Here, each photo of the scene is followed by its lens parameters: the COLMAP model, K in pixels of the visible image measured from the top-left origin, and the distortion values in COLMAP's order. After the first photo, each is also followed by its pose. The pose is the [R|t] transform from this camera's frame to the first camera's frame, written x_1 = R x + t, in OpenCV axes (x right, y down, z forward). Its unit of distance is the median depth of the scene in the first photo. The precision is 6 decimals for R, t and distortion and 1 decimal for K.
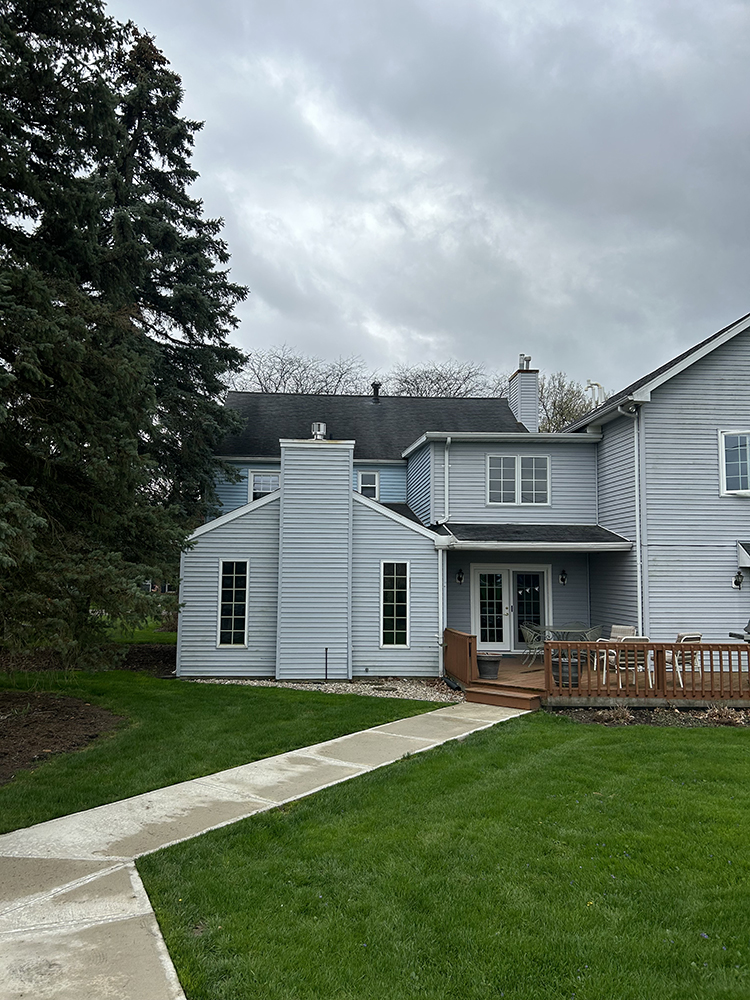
lens RADIAL K [[738.6, 0, 370.4], [0, 738.6, 494.9], [0, 0, 1]] dist [0.158214, -0.373389]
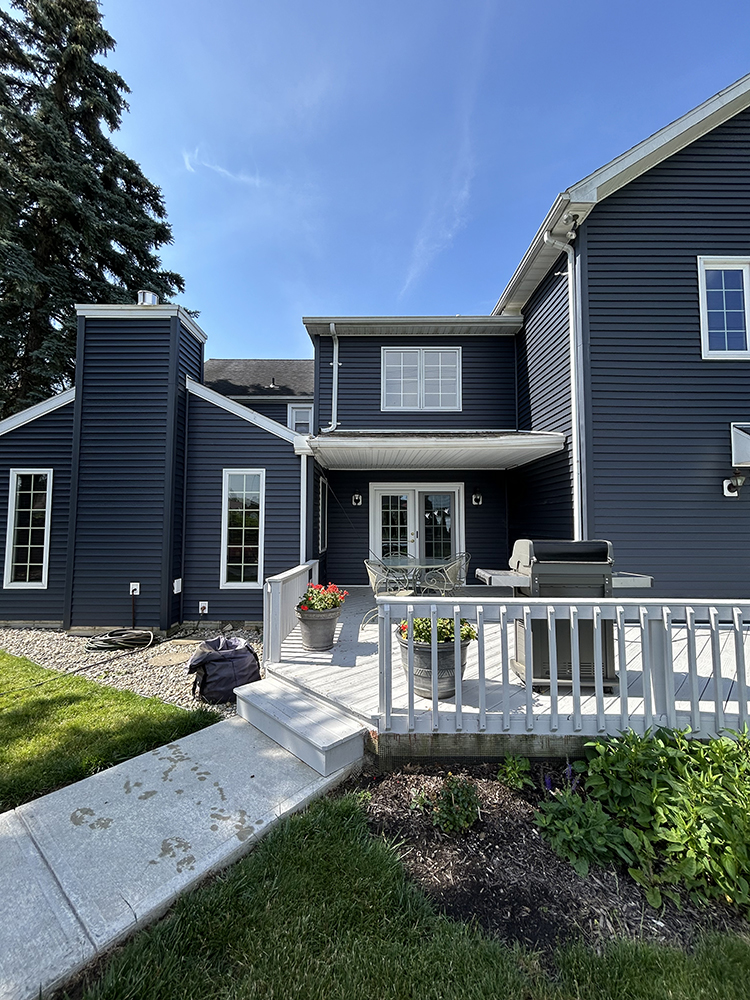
lens RADIAL K [[404.9, 0, 375.0], [0, 404.9, 500.0], [0, 0, 1]] dist [-0.000803, -0.000292]
pose [[0.998770, -0.011372, -0.048267, 0.184434], [0.013929, 0.998498, 0.052984, 0.098266], [0.047592, -0.053591, 0.997428, 0.598016]]
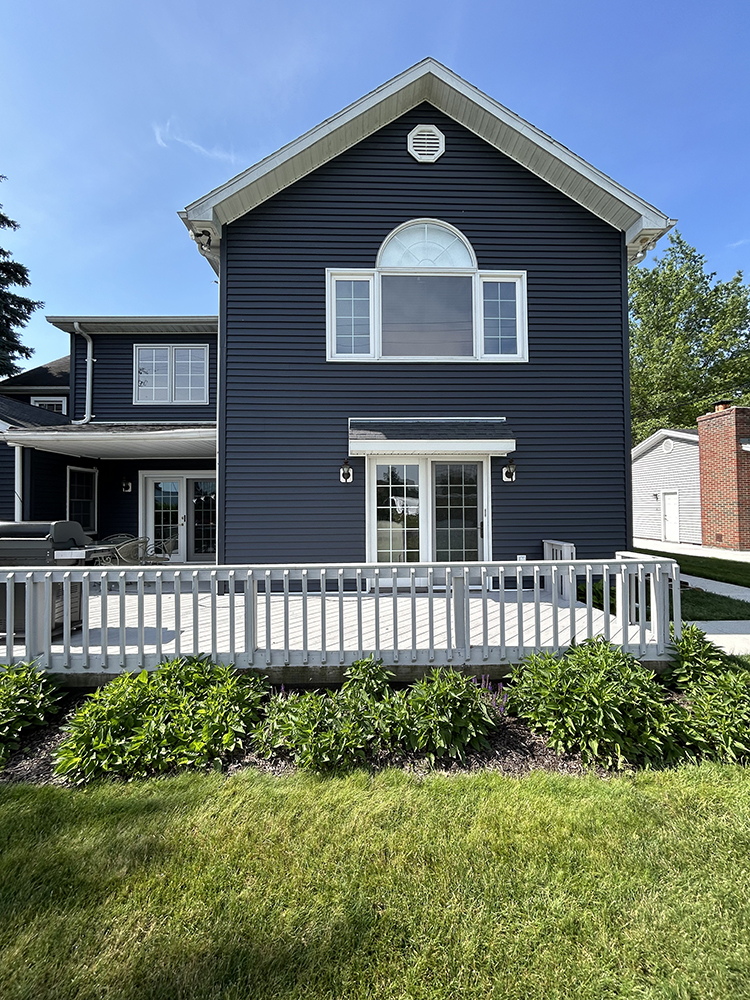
lens RADIAL K [[402.8, 0, 375.0], [0, 402.8, 500.0], [0, 0, 1]] dist [-0.002886, -0.000411]
pose [[0.999651, -0.016810, -0.020366, 0.495798], [0.018578, 0.995768, 0.090003, 0.099774], [0.018767, -0.090349, 0.995733, 0.564139]]
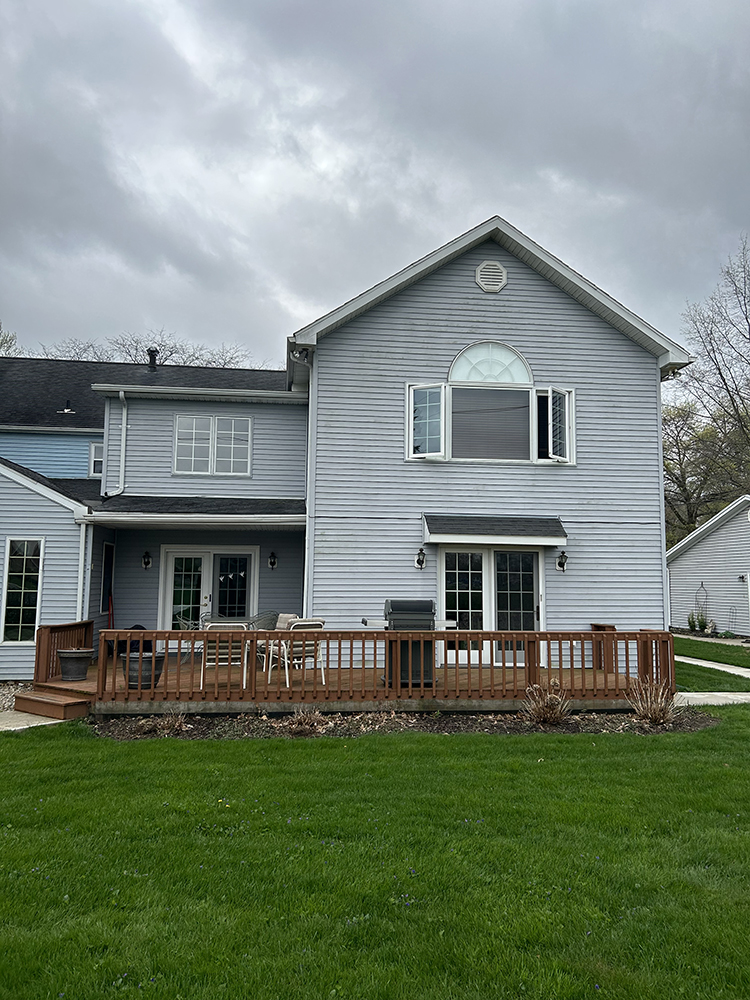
lens RADIAL K [[738.6, 0, 370.4], [0, 738.6, 494.9], [0, 0, 1]] dist [0.158214, -0.373389]
pose [[0.997734, 0.008659, 0.066726, 0.353997], [-0.008214, 0.999942, -0.006932, 0.044789], [-0.066782, 0.006368, 0.997747, 0.157939]]
